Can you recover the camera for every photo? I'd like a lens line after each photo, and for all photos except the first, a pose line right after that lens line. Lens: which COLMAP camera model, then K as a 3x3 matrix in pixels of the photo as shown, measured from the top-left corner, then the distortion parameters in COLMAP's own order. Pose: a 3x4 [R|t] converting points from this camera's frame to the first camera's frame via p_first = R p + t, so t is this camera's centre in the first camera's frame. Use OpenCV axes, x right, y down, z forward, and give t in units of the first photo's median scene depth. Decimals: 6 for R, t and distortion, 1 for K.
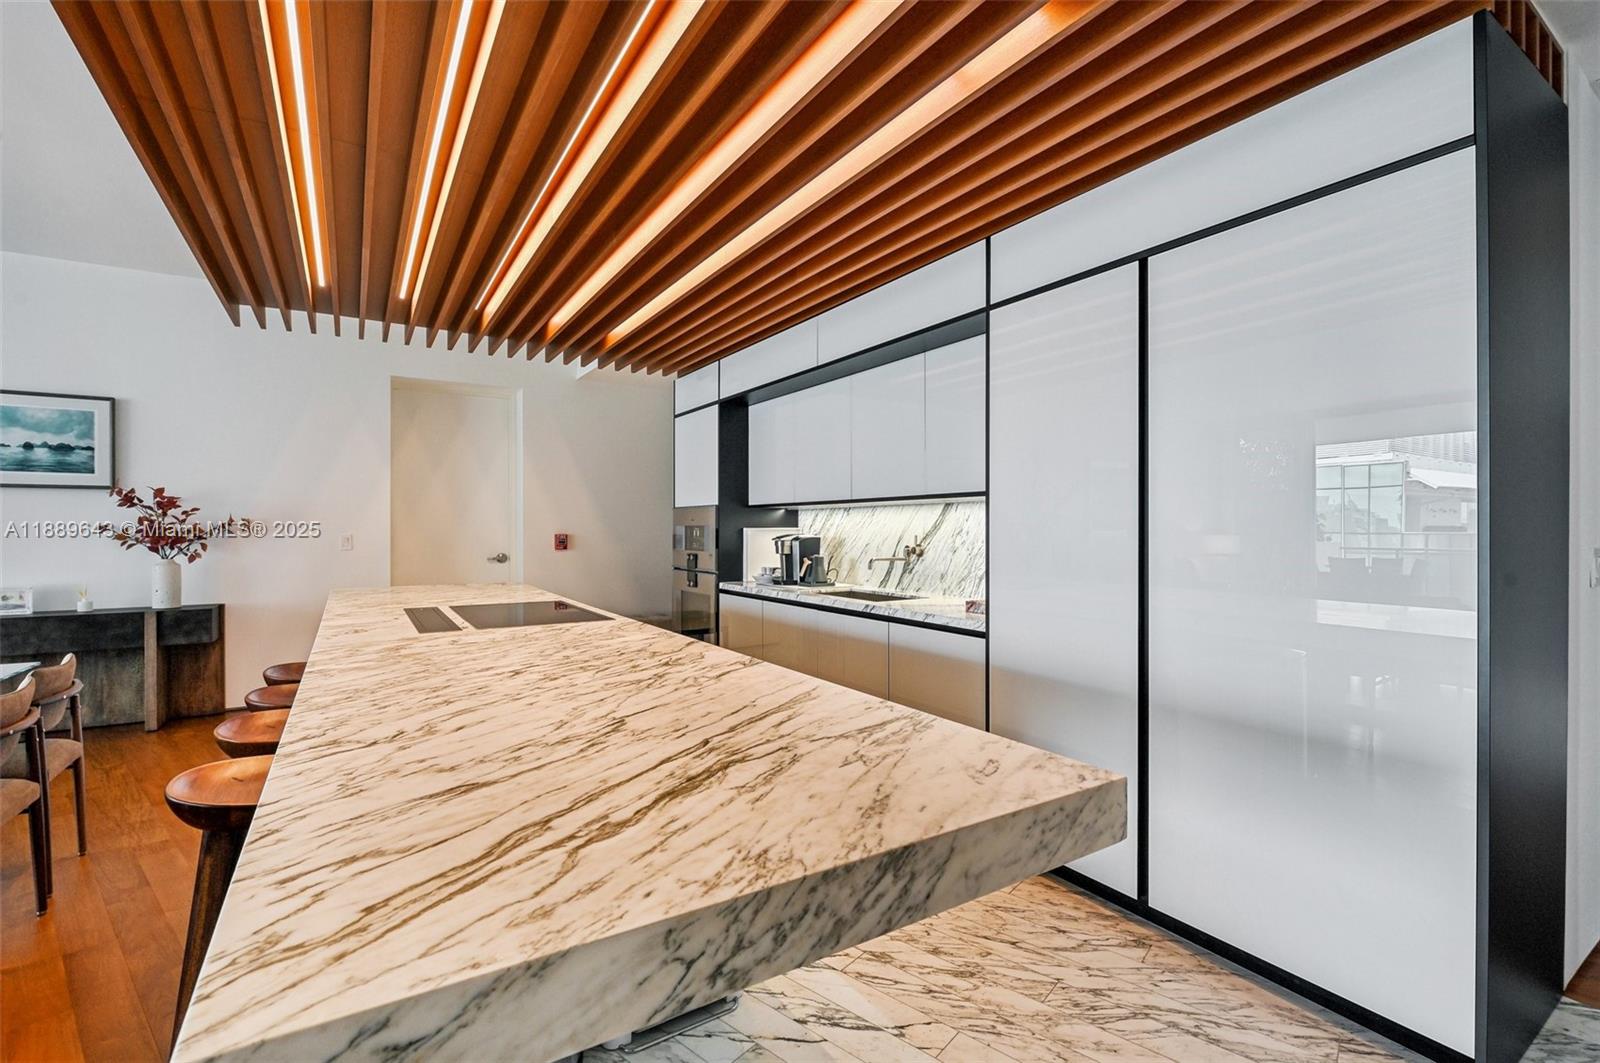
lens RADIAL K [[713.5, 0, 800.0], [0, 713.5, 531.5], [0, 0, 1]] dist [-0.000896, -0.000115]
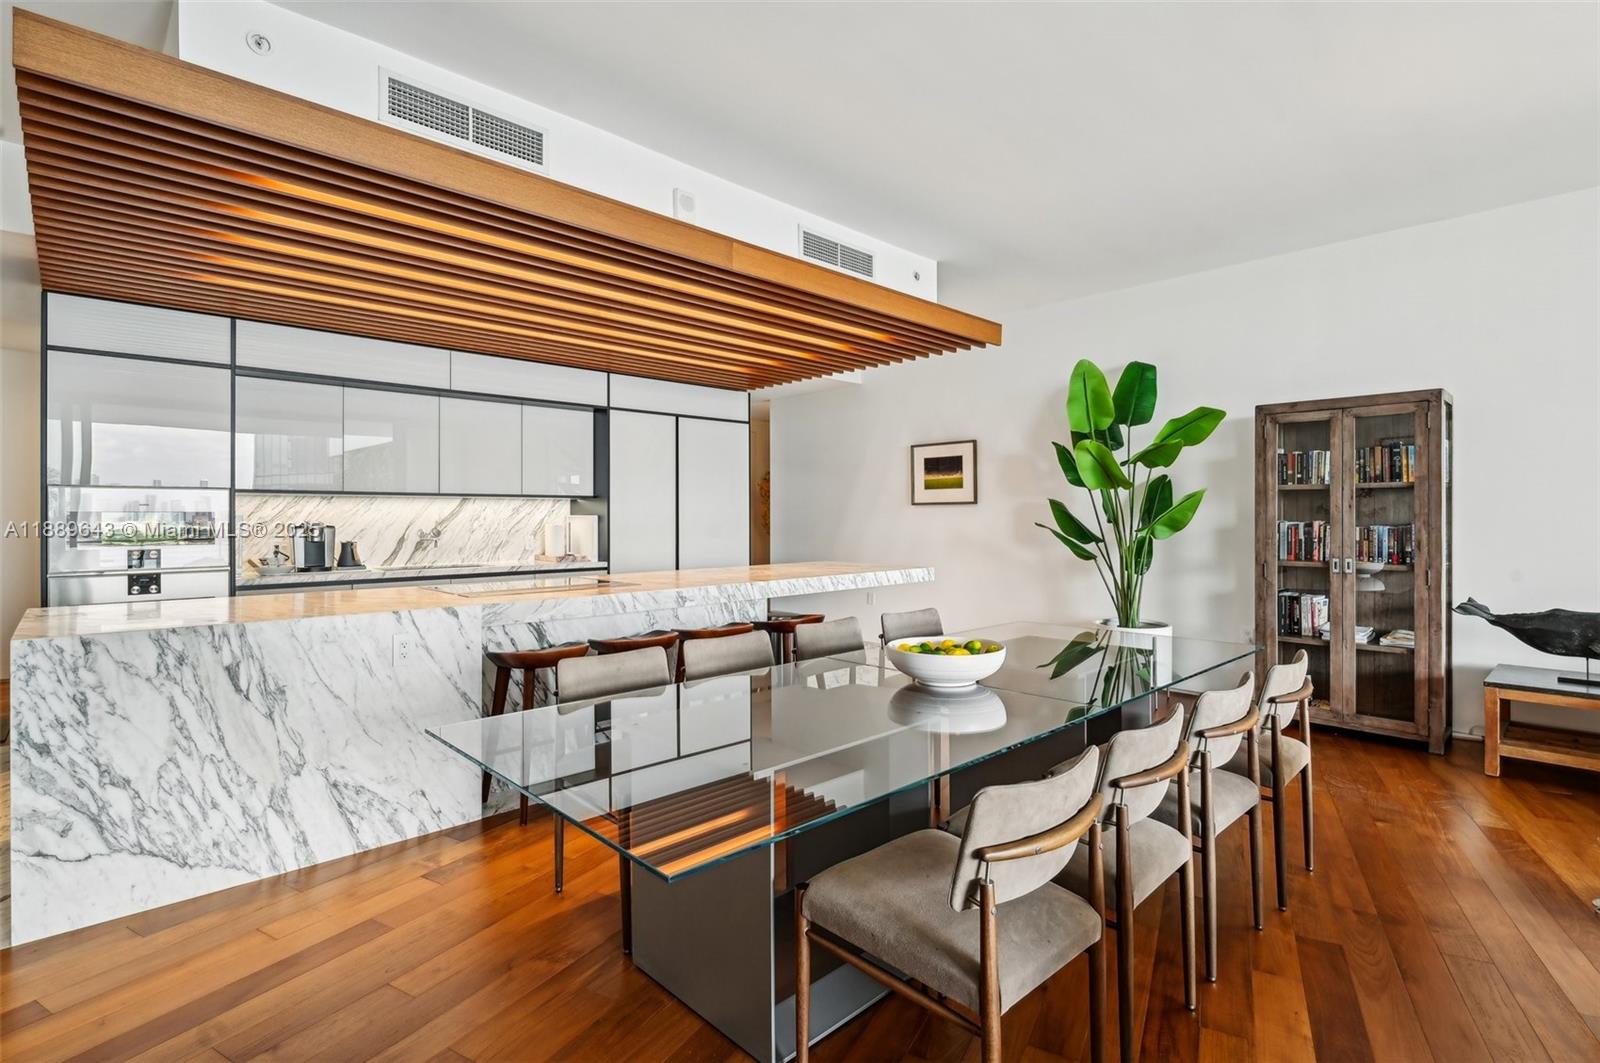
lens RADIAL K [[759.5, 0, 802.1], [0, 759.5, 514.6], [0, 0, 1]] dist [0.000281, 0.000037]
pose [[-0.196783, 0.003060, 0.980442, -1.223580], [0.007588, 0.999970, -0.001598, 0.000868], [-0.980418, 0.007125, -0.196801, 0.547930]]
